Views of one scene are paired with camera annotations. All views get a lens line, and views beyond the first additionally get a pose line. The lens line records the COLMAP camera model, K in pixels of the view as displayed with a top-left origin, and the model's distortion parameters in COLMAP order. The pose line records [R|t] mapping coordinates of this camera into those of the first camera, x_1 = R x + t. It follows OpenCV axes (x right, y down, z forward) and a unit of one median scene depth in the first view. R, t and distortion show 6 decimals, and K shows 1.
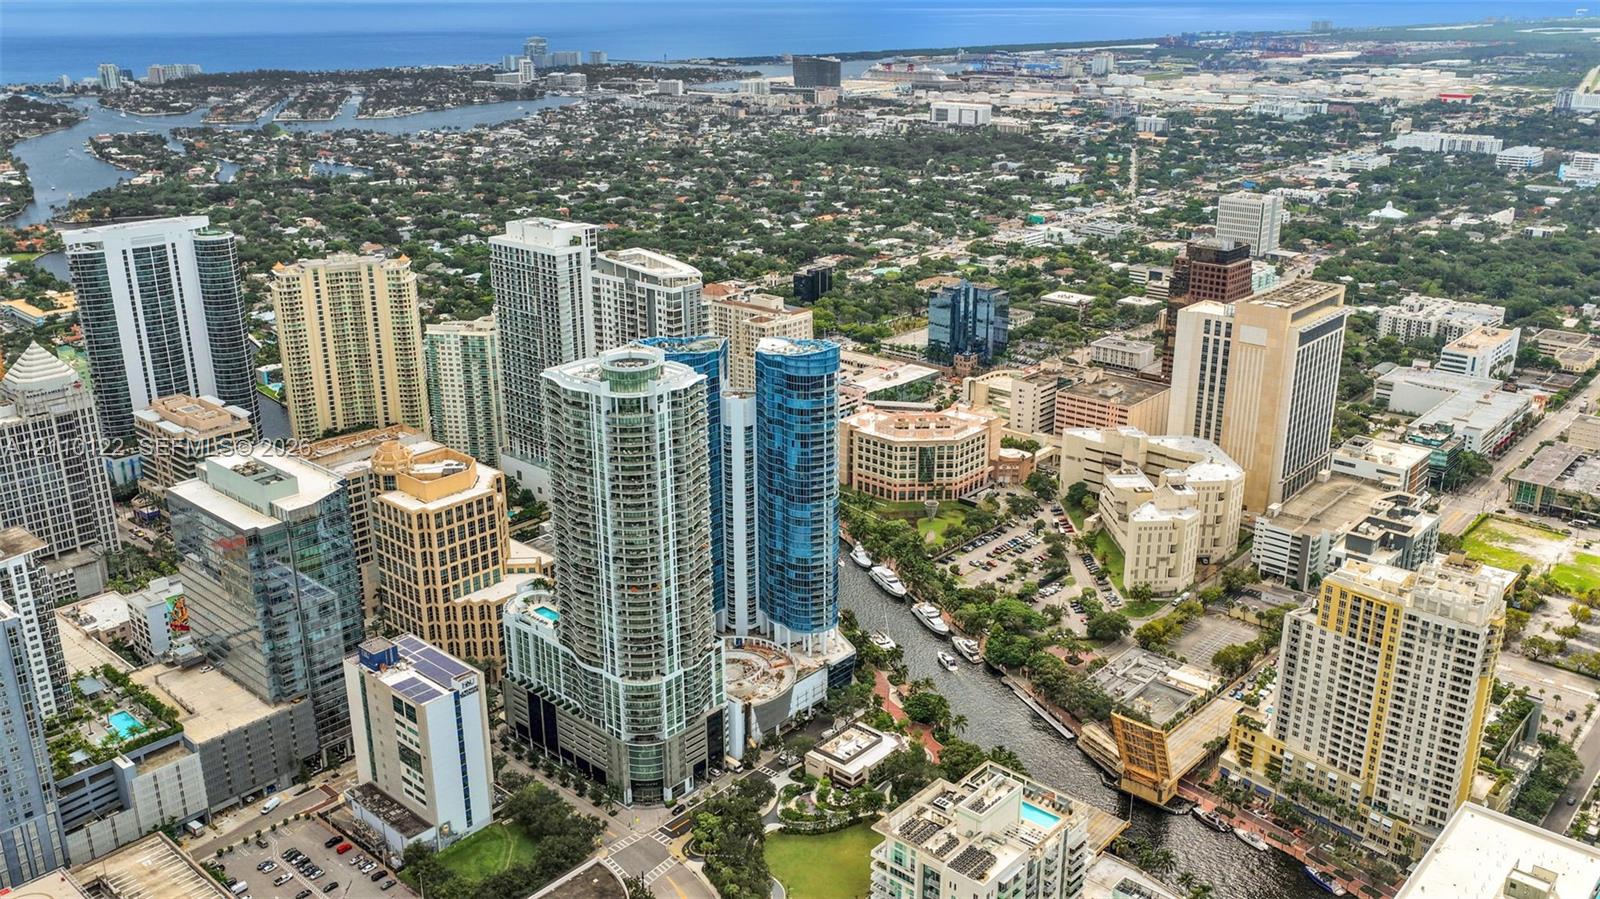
lens RADIAL K [[1329.4, 0, 801.0], [0, 1329.4, 449.9], [0, 0, 1]] dist [-0.012955, 0.037717]
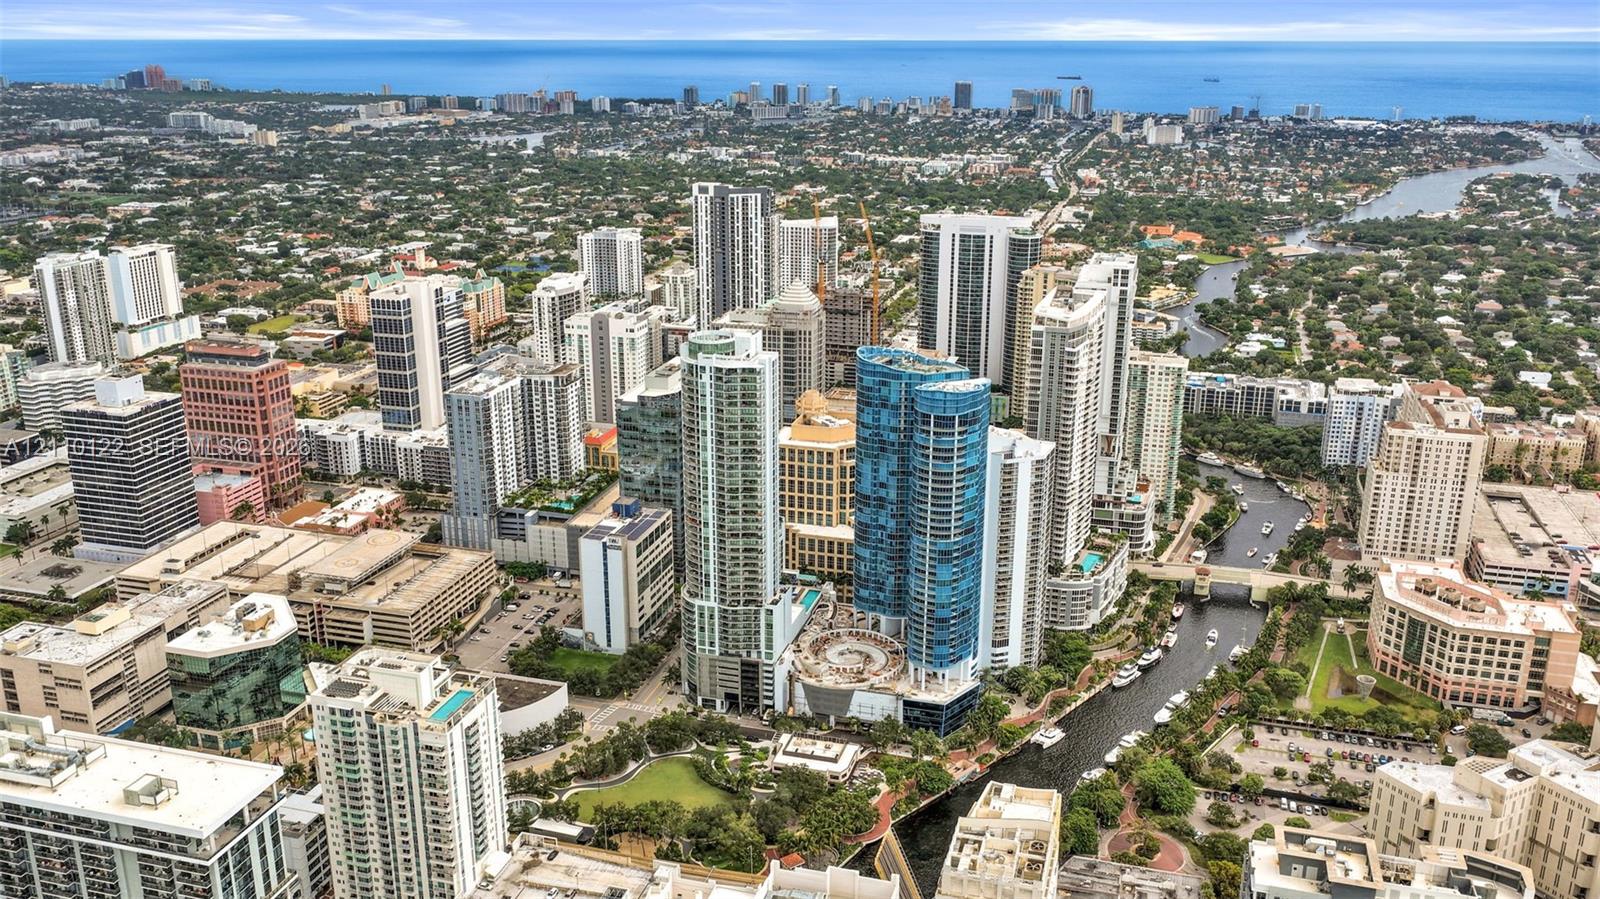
lens RADIAL K [[1329.4, 0, 801.4], [0, 1329.4, 455.4], [0, 0, 1]] dist [-0.012955, 0.037717]
pose [[0.431931, 0.282247, -0.856605, 0.579714], [-0.301606, 0.940293, 0.157741, -0.106697], [0.849982, 0.190224, 0.491270, 0.285516]]
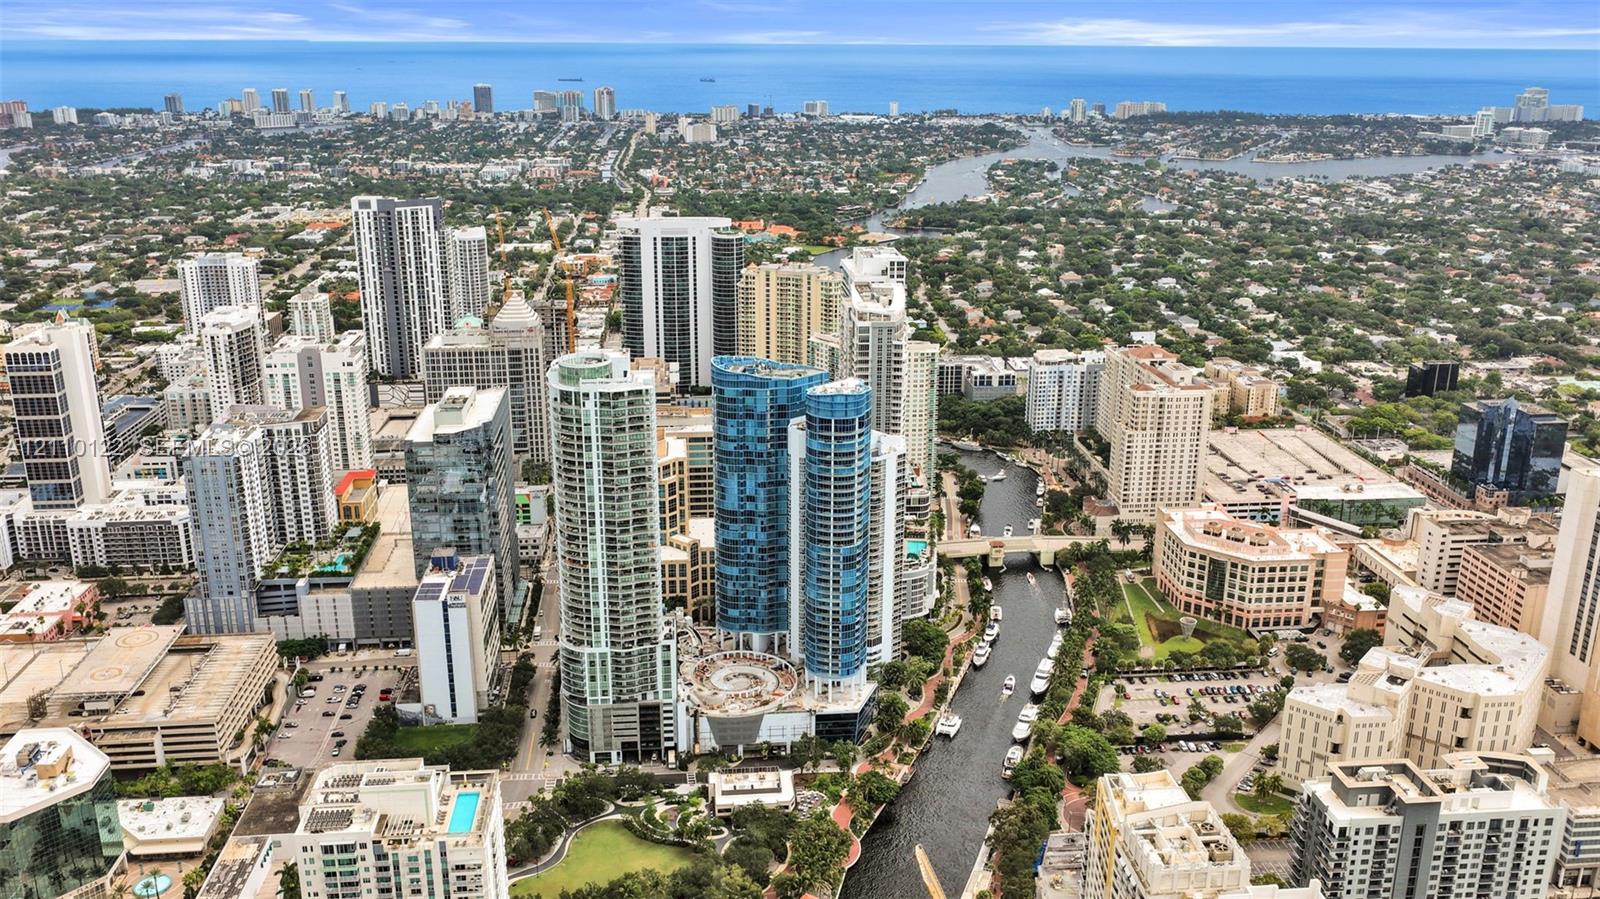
lens RADIAL K [[1329.4, 0, 803.2], [0, 1329.4, 453.8], [0, 0, 1]] dist [-0.012955, 0.037717]
pose [[0.734173, 0.212492, -0.644854, 0.438580], [-0.230205, 0.971412, 0.058009, -0.056948], [0.638746, 0.105860, 0.762101, 0.157826]]
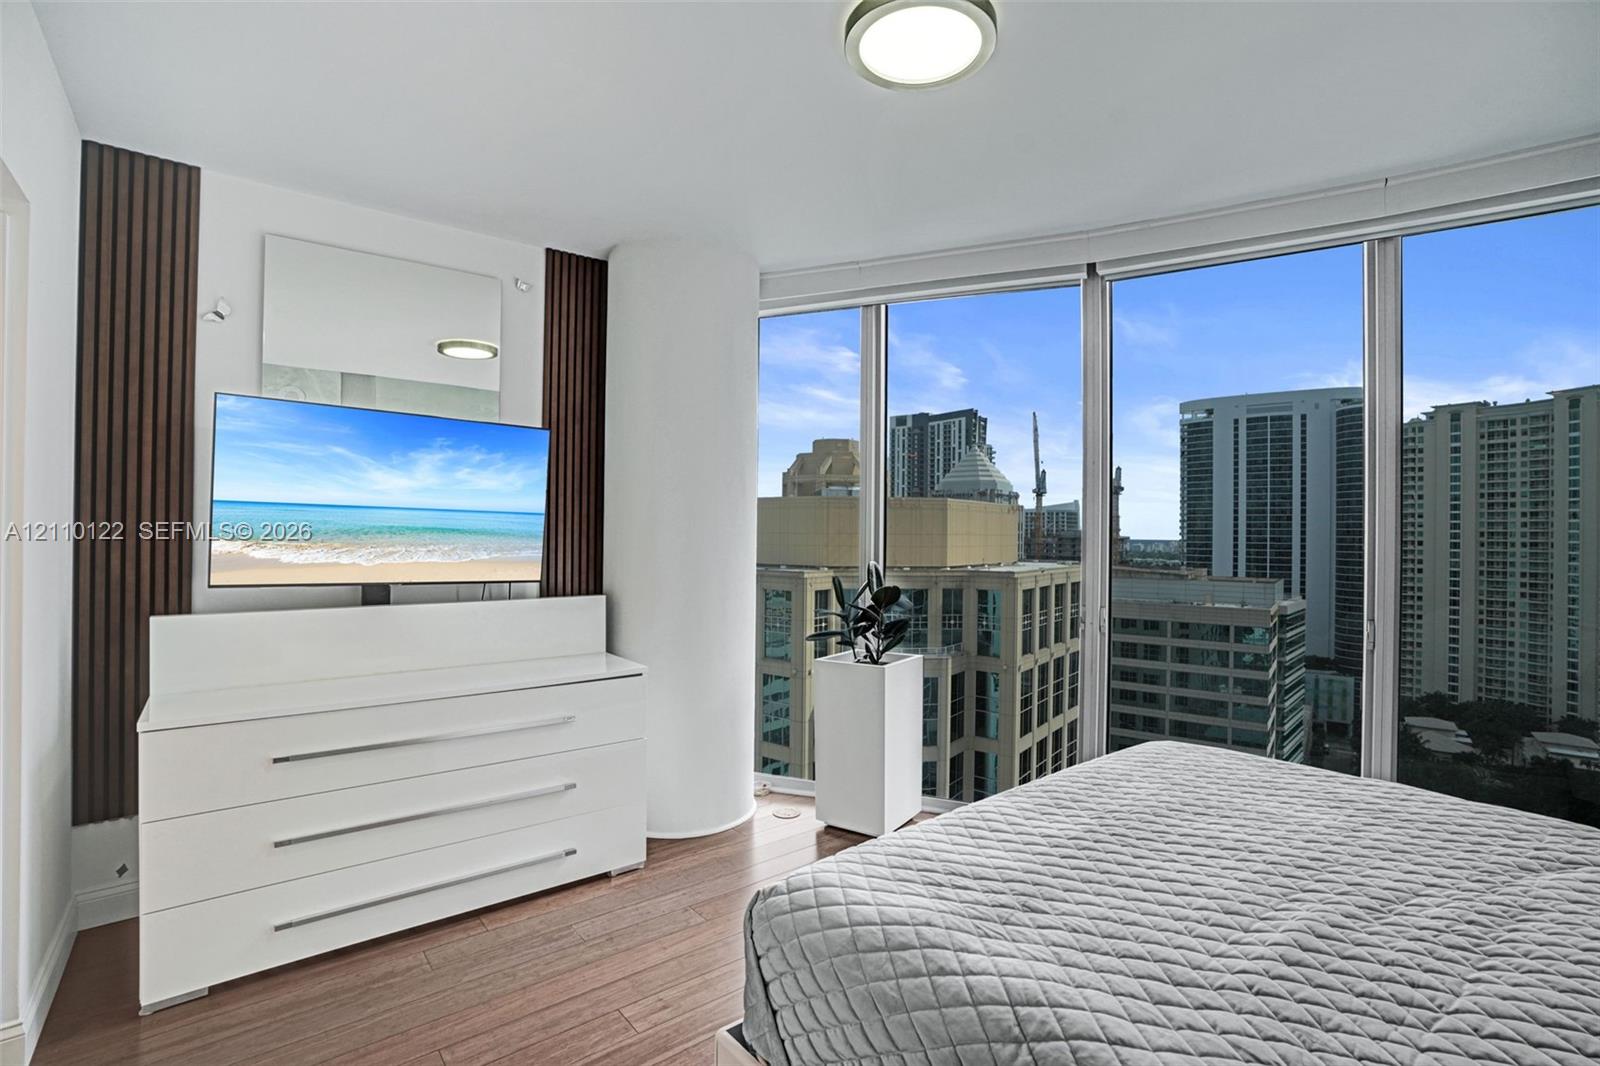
lens RADIAL K [[731.4, 0, 809.8], [0, 731.4, 535.6], [0, 0, 1]] dist [-0.023551, 0.000914]
pose [[0.091012, 0.008376, -0.995815, -0.071312], [-0.346908, 0.937597, -0.023819, 0.024846], [0.933473, 0.347624, 0.088238, 0.725302]]
